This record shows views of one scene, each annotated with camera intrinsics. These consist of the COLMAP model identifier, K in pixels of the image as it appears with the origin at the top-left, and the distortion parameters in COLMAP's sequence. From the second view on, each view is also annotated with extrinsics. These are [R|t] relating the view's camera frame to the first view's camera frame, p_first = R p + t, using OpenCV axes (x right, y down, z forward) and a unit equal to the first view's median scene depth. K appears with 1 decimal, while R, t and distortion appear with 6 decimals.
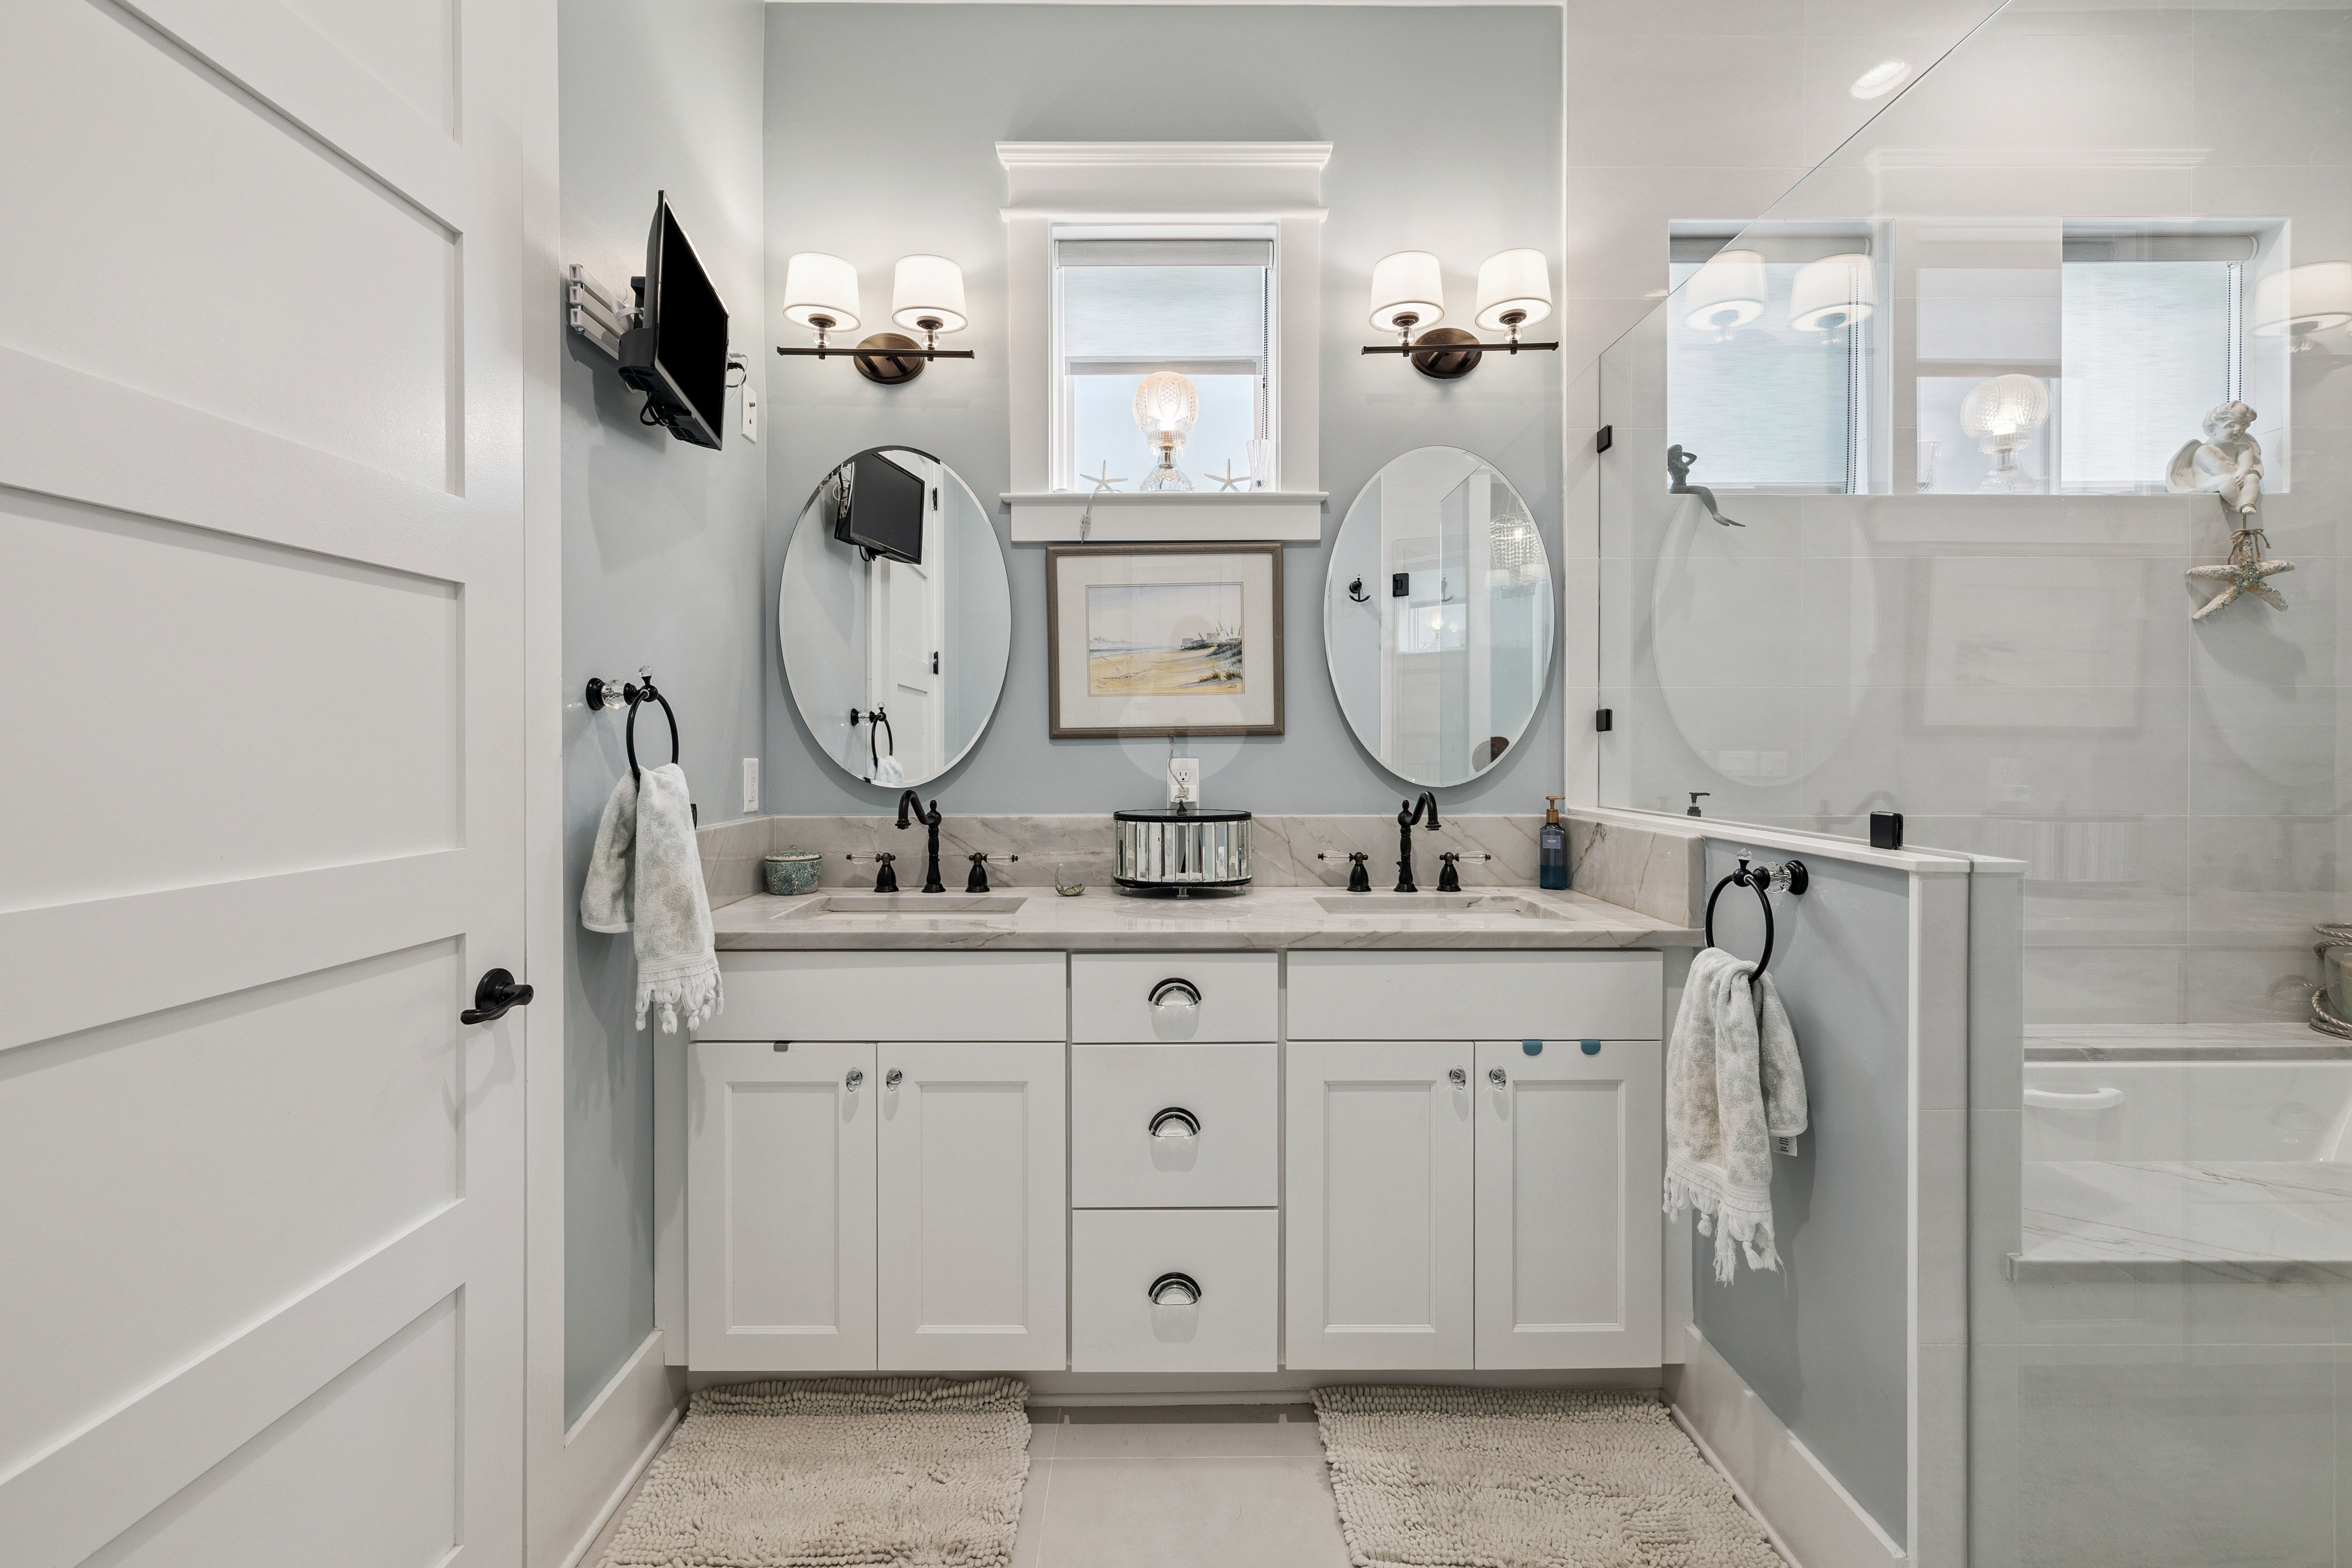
lens RADIAL K [[1008.5, 0, 1163.0], [0, 1008.5, 768.0], [0, 0, 1]] dist [0.011407, 0.000290]
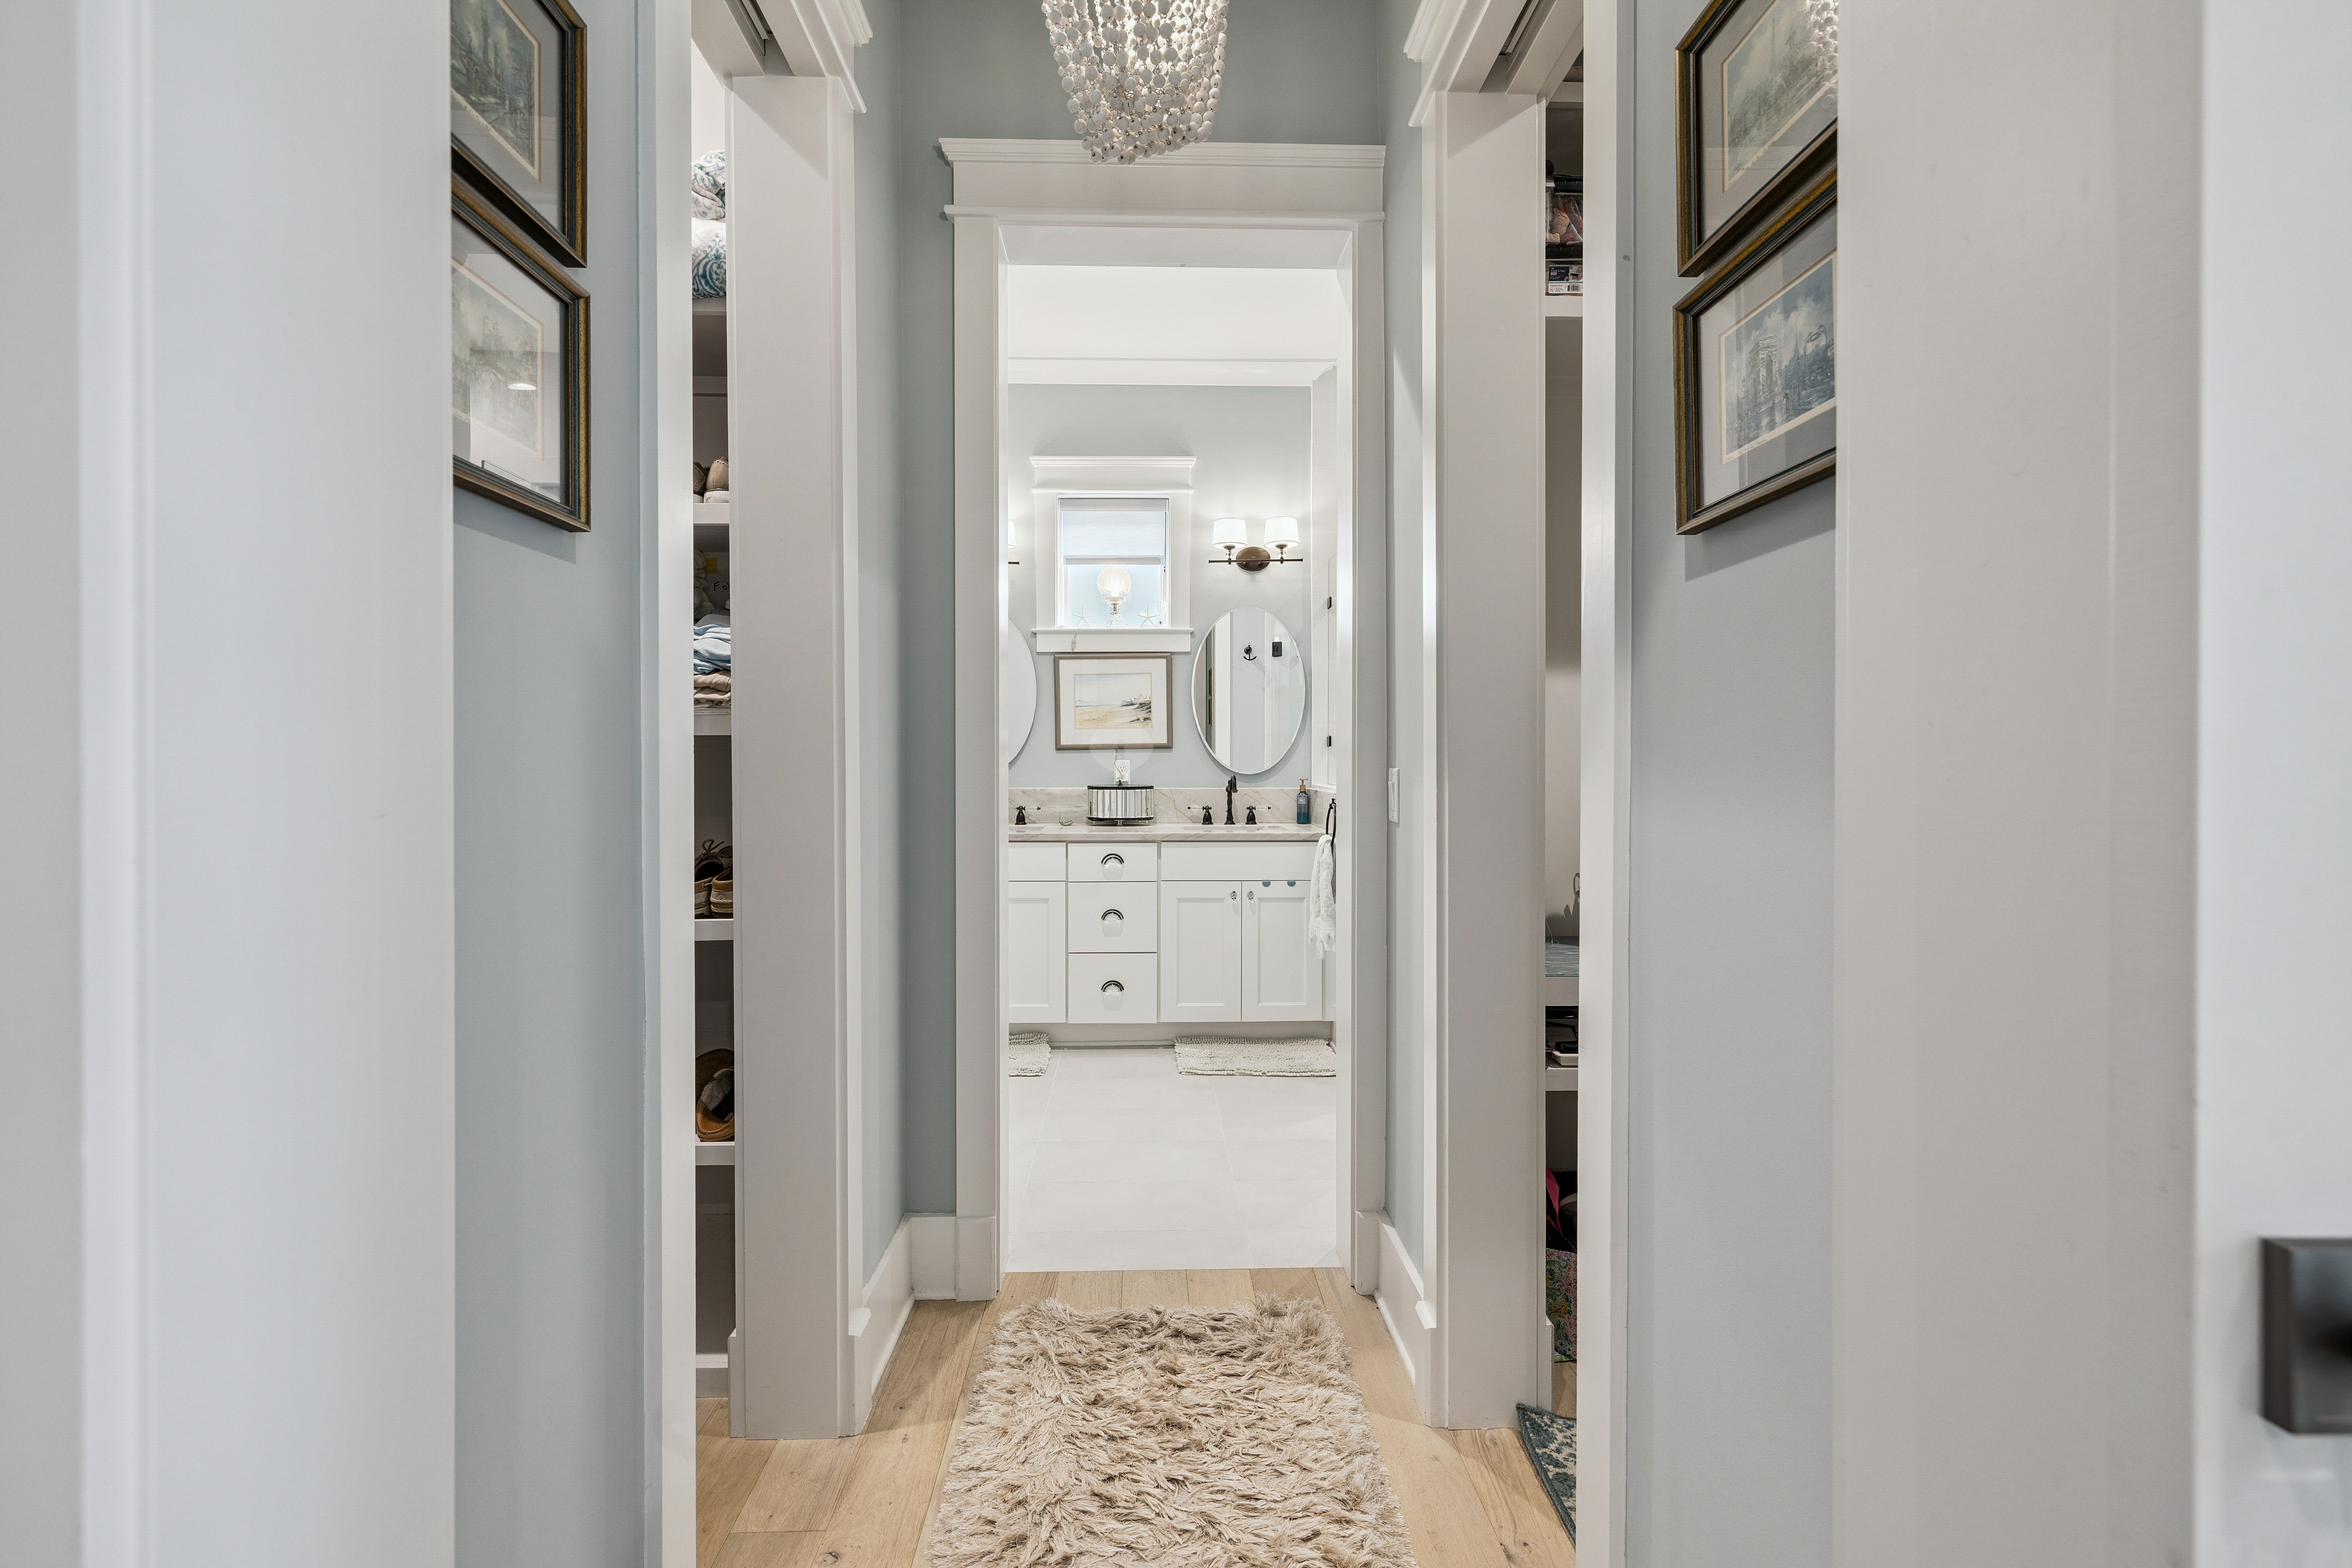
lens RADIAL K [[1008.5, 0, 1187.6], [0, 1008.5, 770.2], [0, 0, 1]] dist [0.011407, 0.000290]
pose [[0.999155, 0.001061, 0.041090, 0.068581], [-0.000869, 0.999989, -0.004692, 0.020829], [-0.041095, 0.004653, 0.999144, -1.030304]]
